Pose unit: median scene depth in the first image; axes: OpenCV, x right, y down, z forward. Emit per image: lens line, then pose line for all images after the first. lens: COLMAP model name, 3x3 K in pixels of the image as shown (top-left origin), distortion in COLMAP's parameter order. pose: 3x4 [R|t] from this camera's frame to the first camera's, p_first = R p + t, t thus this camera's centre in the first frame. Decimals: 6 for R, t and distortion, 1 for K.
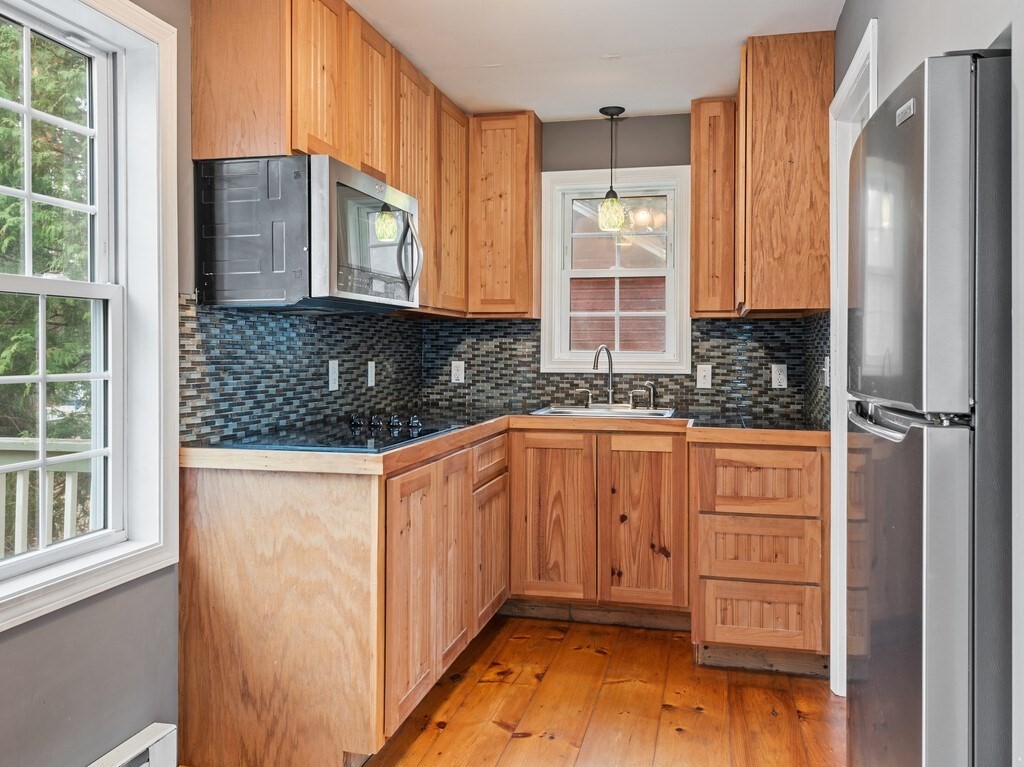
lens RADIAL K [[859.4, 0, 511.8], [0, 859.4, 360.7], [0, 0, 1]] dist [0.034008, -0.006506]
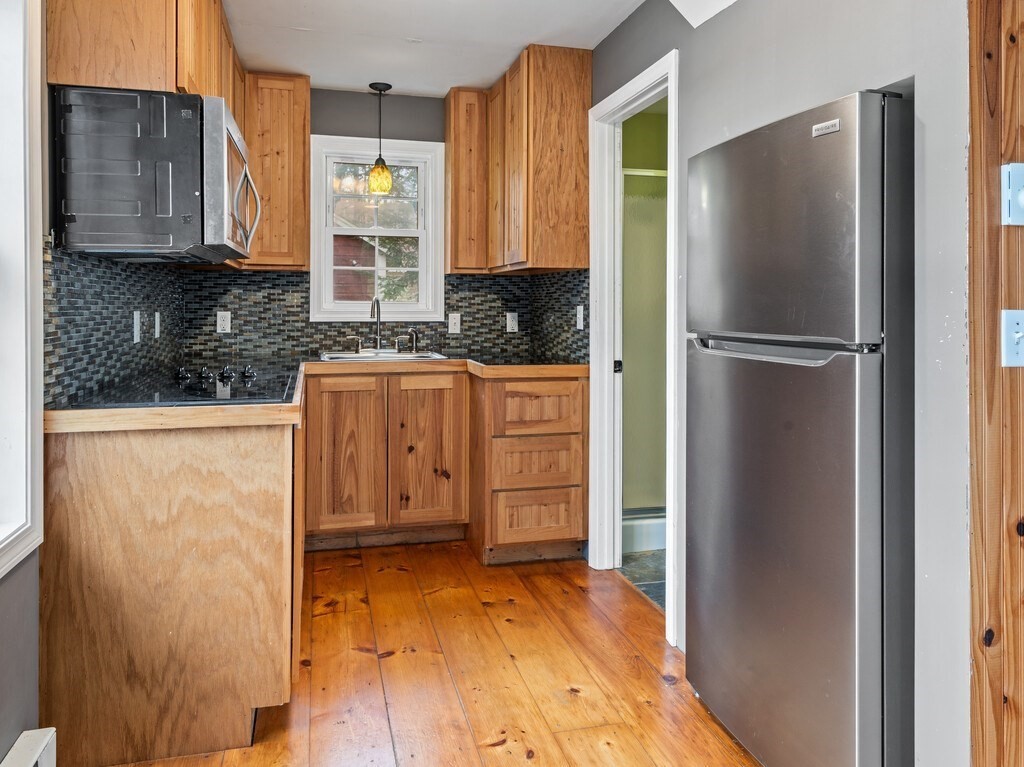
lens RADIAL K [[746.3, 0, 511.7], [0, 746.3, 314.9], [0, 0, 1]] dist [0.042824, -0.024209]
pose [[0.881492, -0.007842, 0.472133, -0.248094], [0.005489, 0.999965, 0.006361, 0.000846], [-0.472166, -0.003016, 0.881504, 0.078812]]
